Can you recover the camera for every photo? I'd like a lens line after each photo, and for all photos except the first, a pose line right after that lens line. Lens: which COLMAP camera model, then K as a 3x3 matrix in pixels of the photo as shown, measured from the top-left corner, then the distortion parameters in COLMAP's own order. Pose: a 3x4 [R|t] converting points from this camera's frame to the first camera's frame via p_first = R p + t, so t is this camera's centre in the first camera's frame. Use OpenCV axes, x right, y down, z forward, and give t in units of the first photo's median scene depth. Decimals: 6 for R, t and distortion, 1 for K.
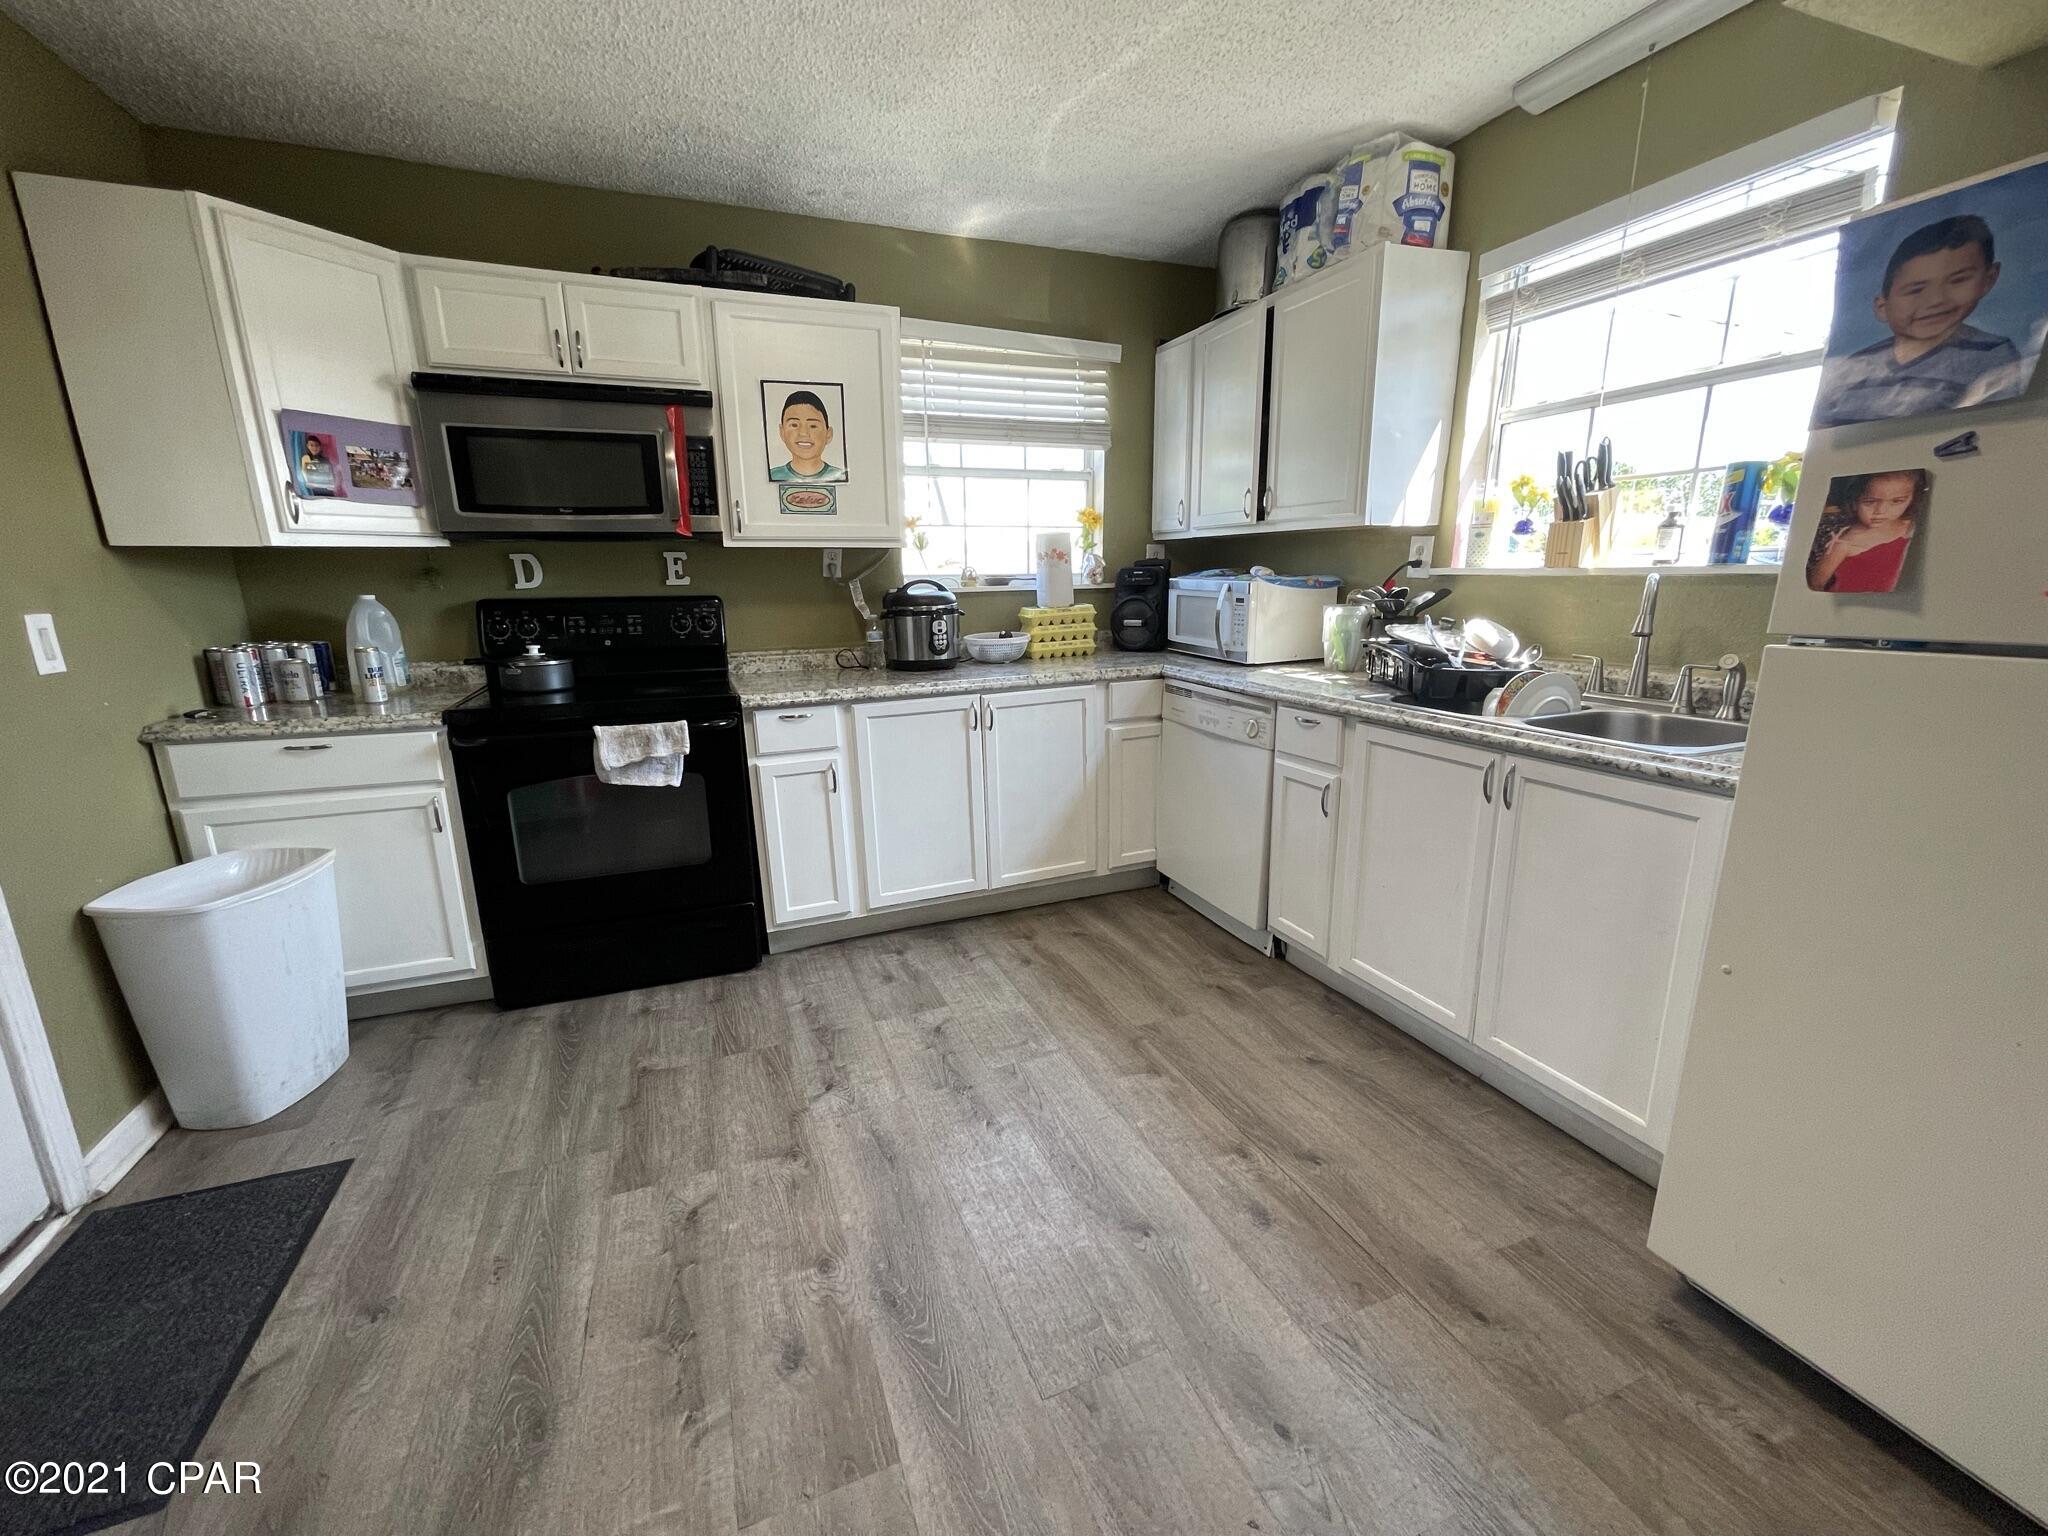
lens RADIAL K [[831.6, 0, 1024.0], [0, 831.6, 768.0], [0, 0, 1]] dist [-0.000984, 0.004773]
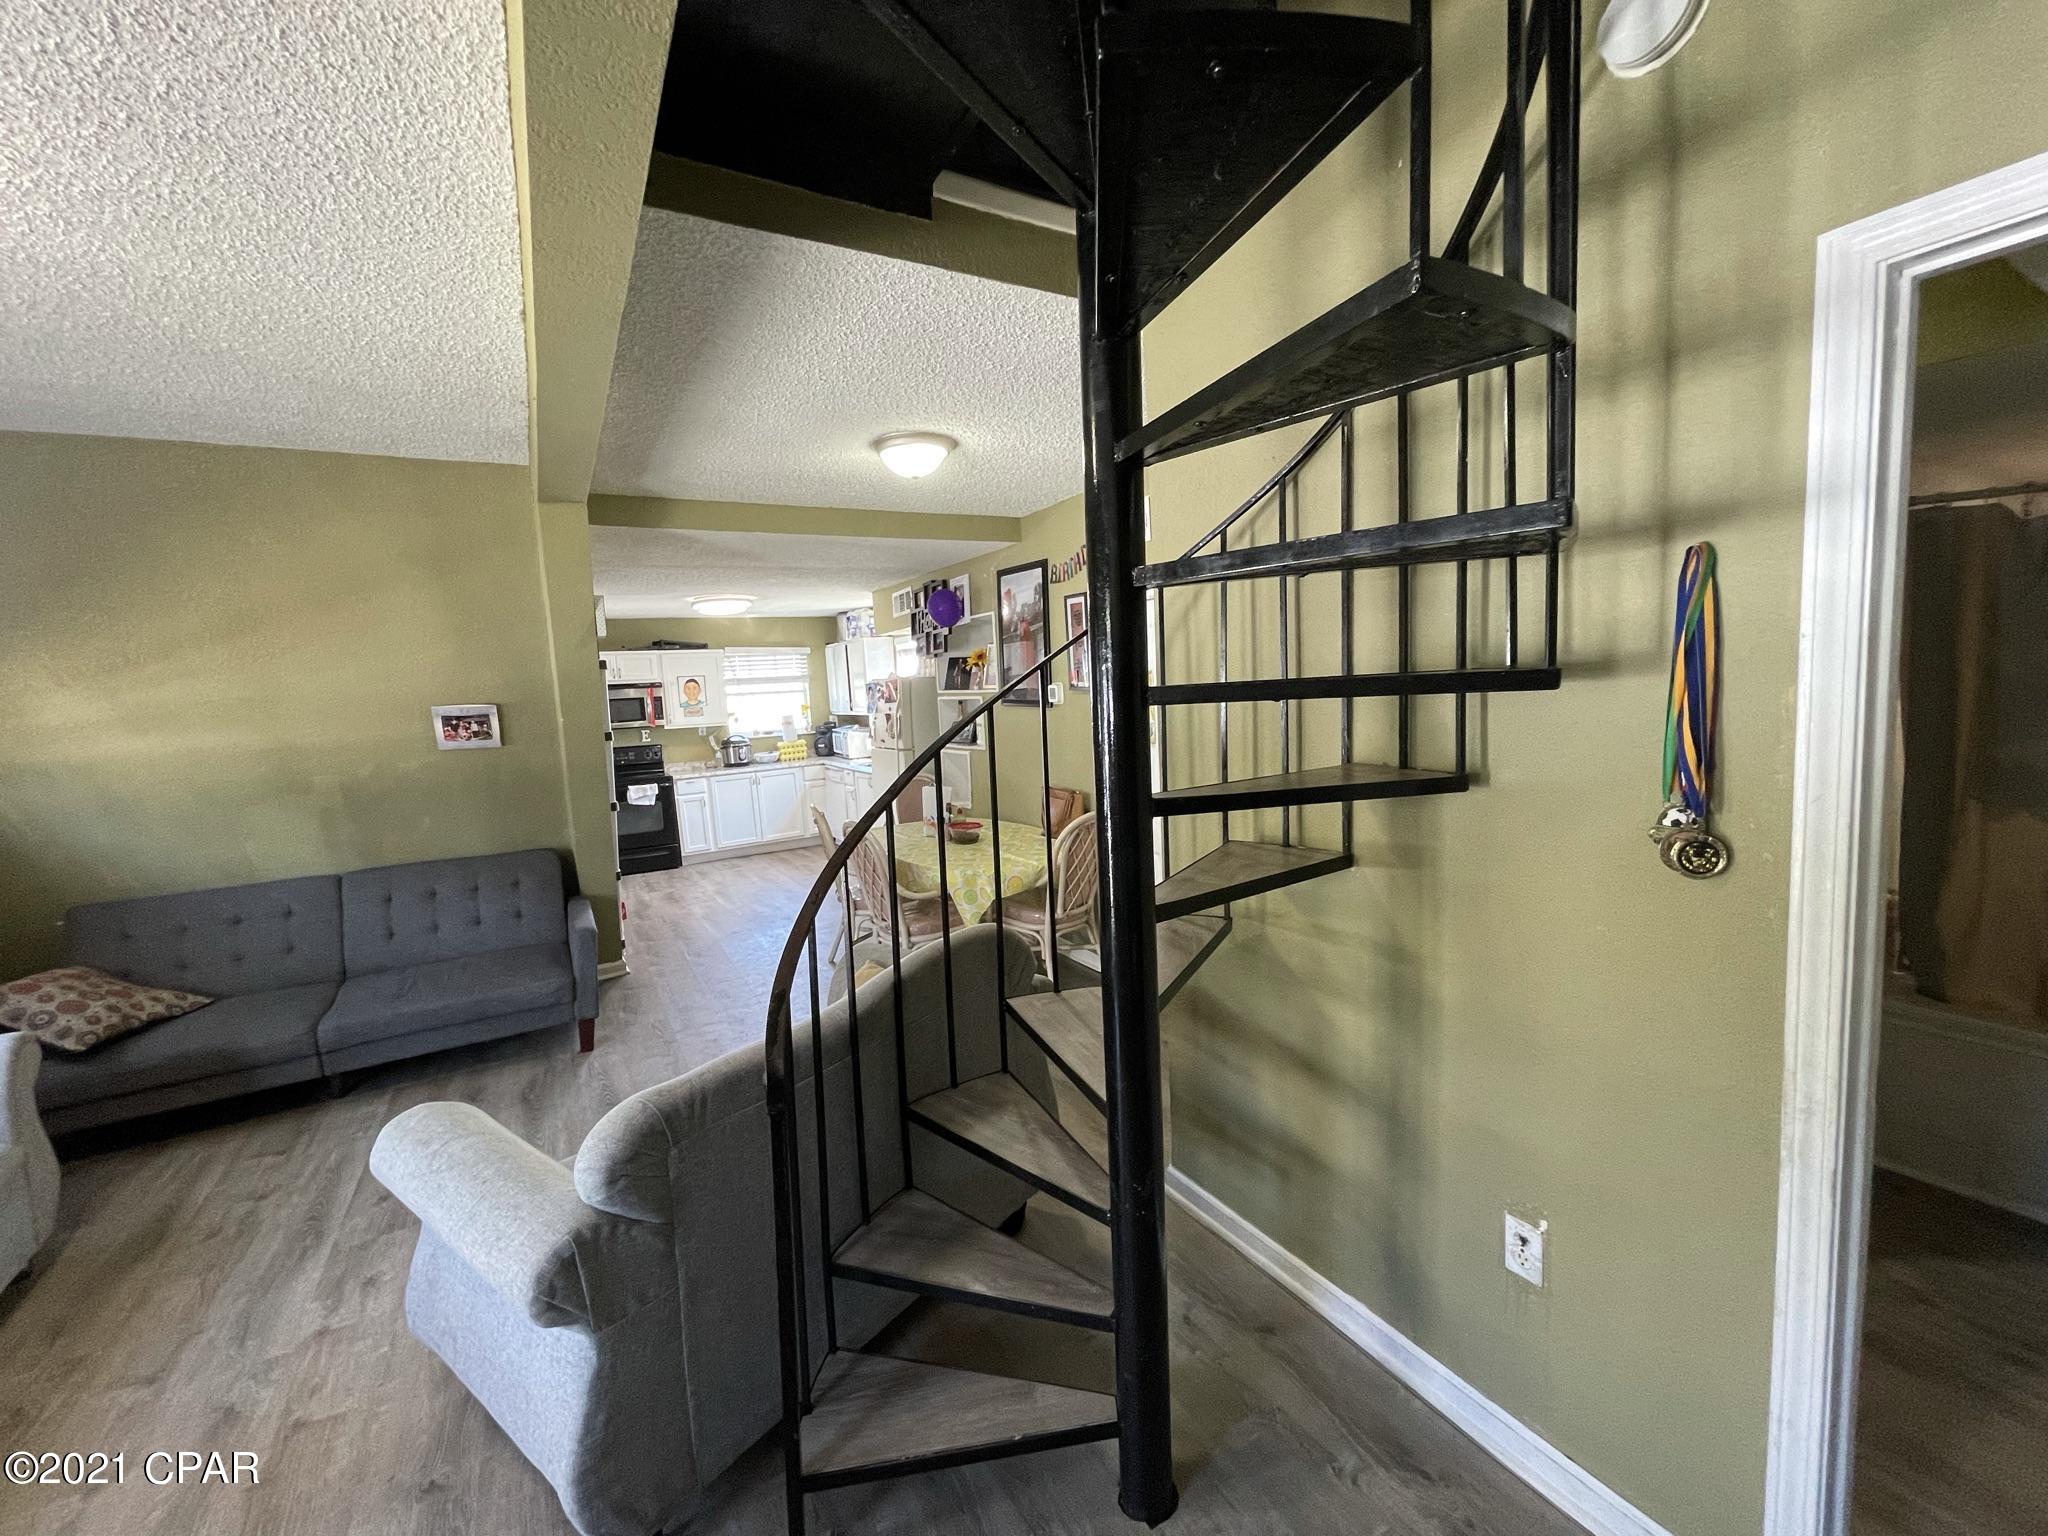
lens RADIAL K [[826.2, 0, 1021.3], [0, 826.2, 770.2], [0, 0, 1]] dist [0.001347, 0.000078]
pose [[0.989808, -0.052794, 0.132258, 0.469873], [0.069218, 0.990010, -0.122835, 0.310931], [-0.124452, 0.130738, 0.983575, -1.905690]]
